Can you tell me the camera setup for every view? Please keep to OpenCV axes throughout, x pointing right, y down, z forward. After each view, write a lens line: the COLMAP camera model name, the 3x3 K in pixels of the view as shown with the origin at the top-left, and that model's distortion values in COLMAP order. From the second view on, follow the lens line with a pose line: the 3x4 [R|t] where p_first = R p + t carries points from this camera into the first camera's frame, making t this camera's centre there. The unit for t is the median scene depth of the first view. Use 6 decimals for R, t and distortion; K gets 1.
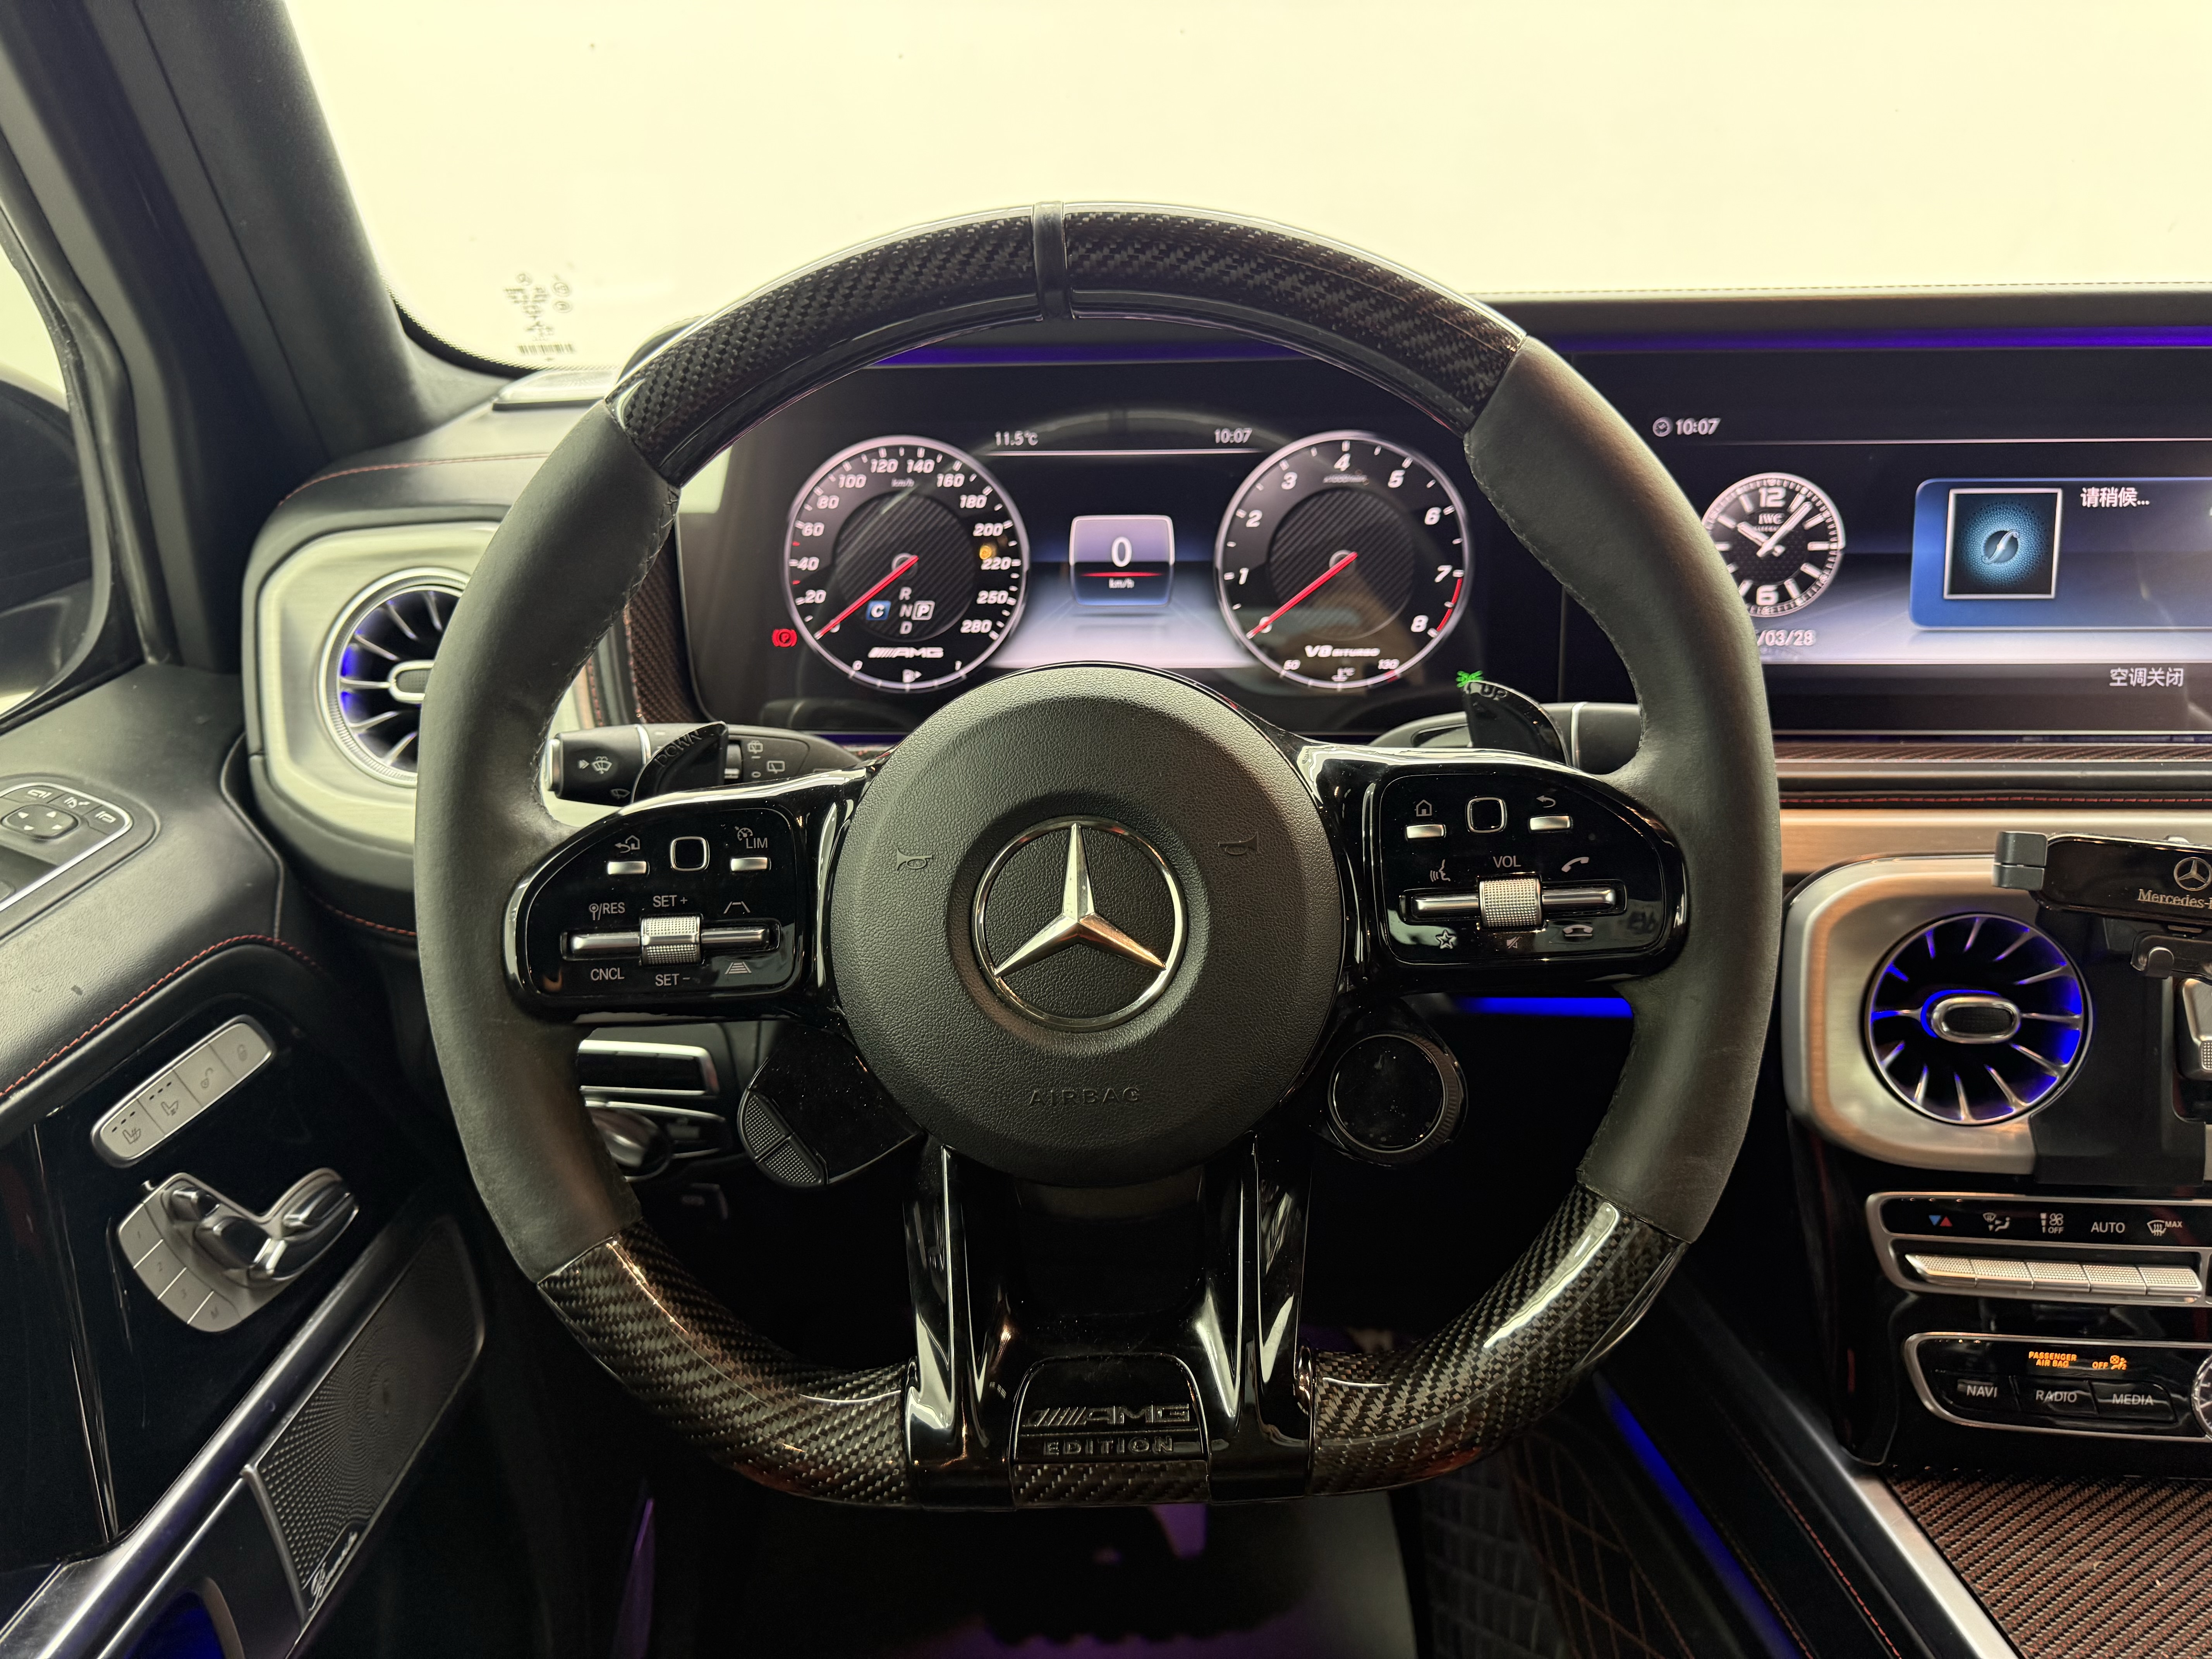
lens RADIAL K [[1578.6, 0, 1081.5], [0, 1578.6, 859.8], [0, 0, 1]] dist [0.104405, -0.200428]
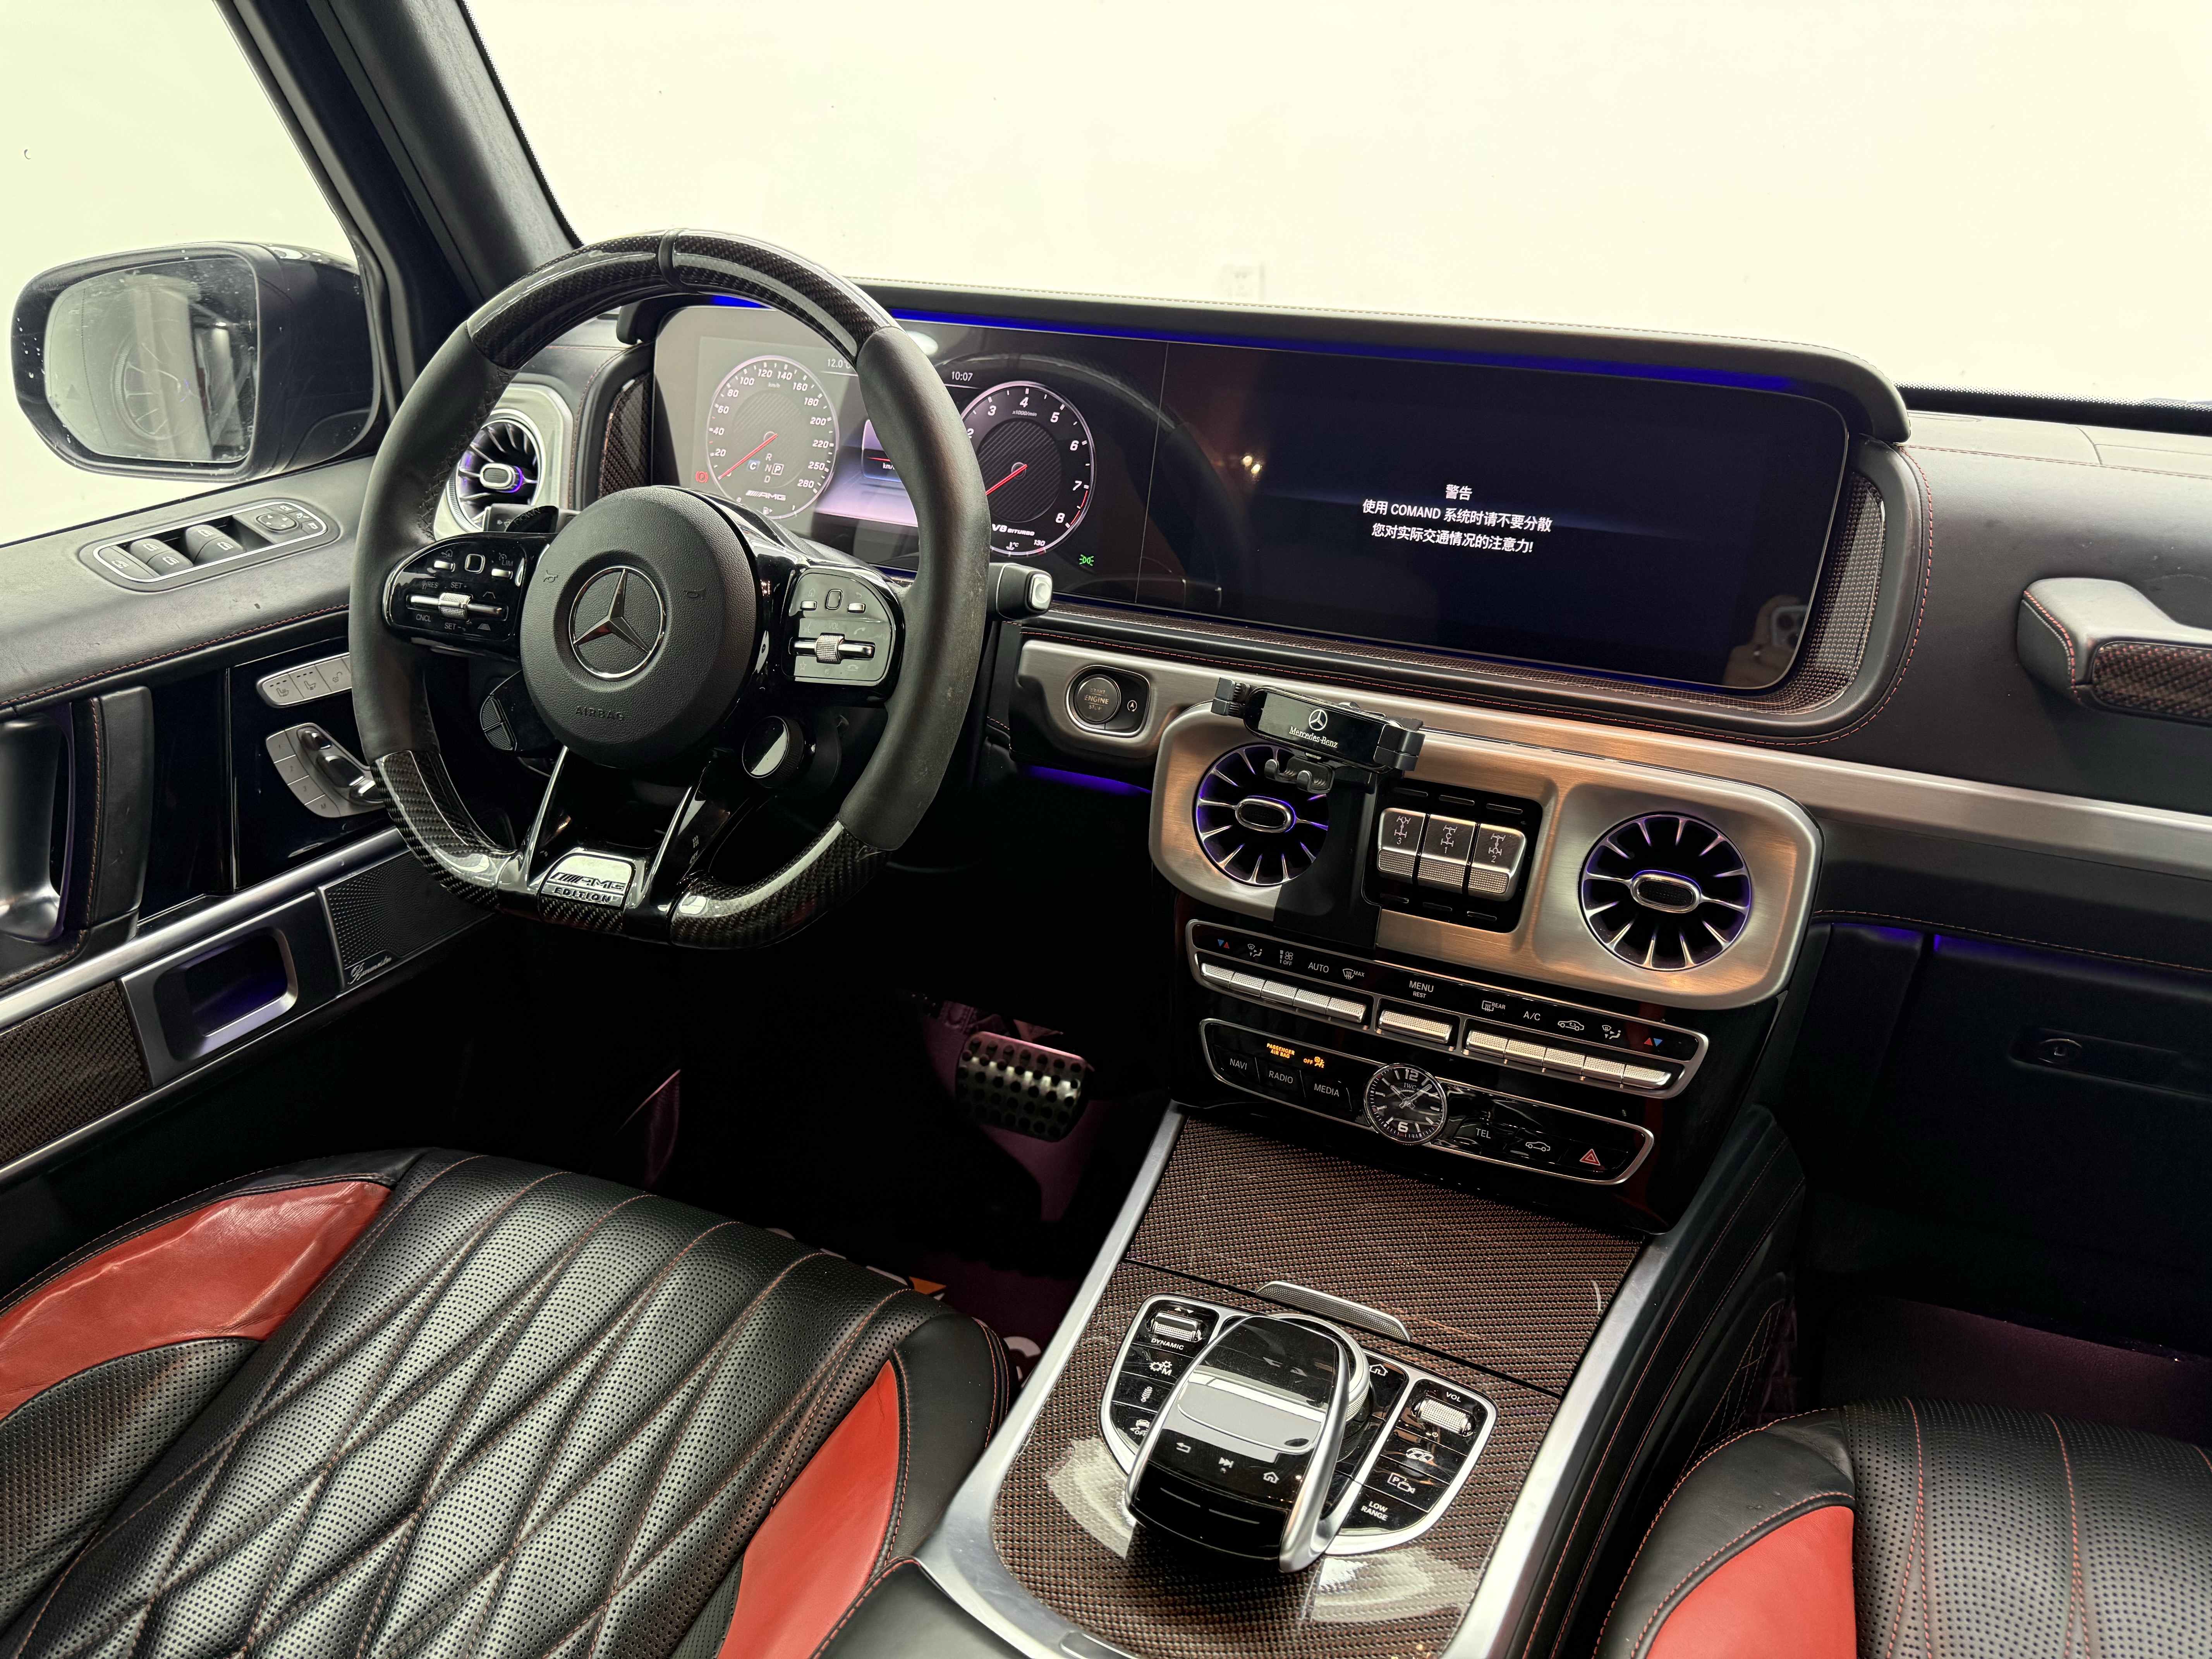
lens RADIAL K [[1563.6, 0, 1110.5], [0, 1563.6, 868.5], [0, 0, 1]] dist [0.156150, -0.329009]
pose [[0.932808, 0.190057, -0.306182, 0.769487], [-0.174729, 0.981602, 0.076985, 0.052110], [0.315181, -0.018313, 0.948855, -0.390672]]
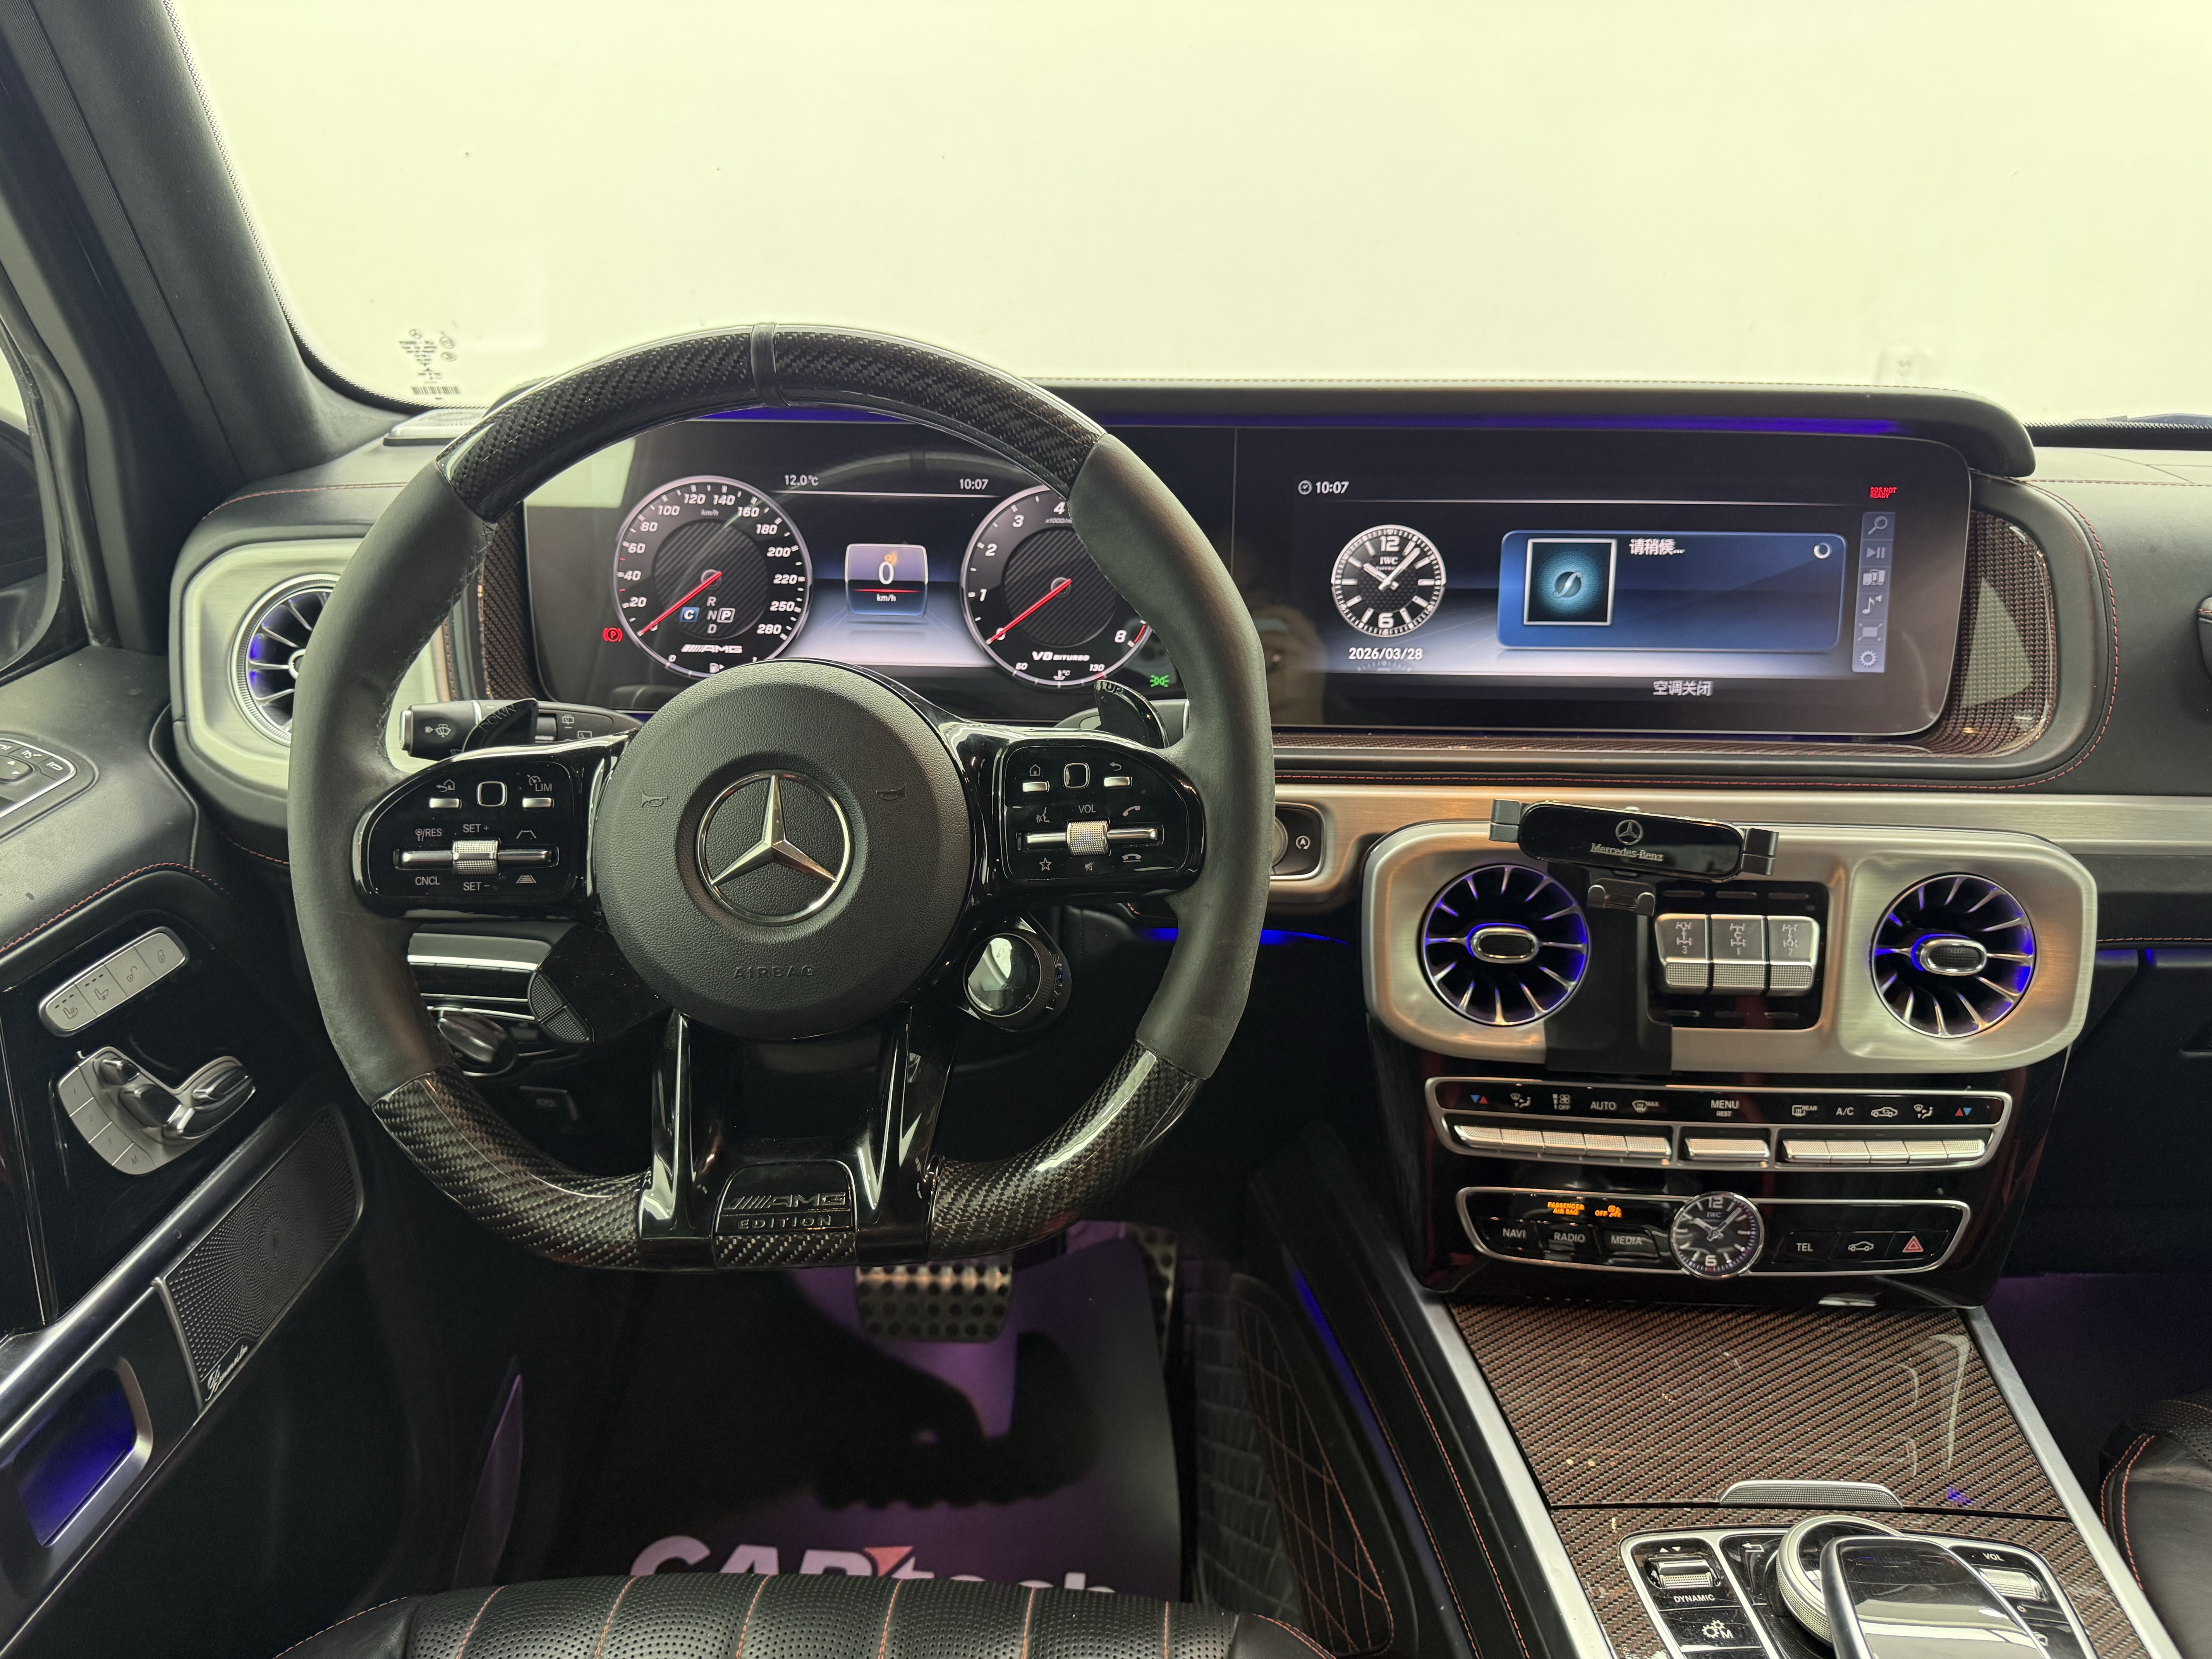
lens RADIAL K [[1580.3, 0, 1098.4], [0, 1580.3, 861.4], [0, 0, 1]] dist [0.097316, -0.176238]
pose [[0.999348, 0.016670, 0.032015, 0.157157], [-0.016625, 0.999860, -0.001659, 0.033170], [-0.032038, 0.001126, 0.999486, -0.259046]]
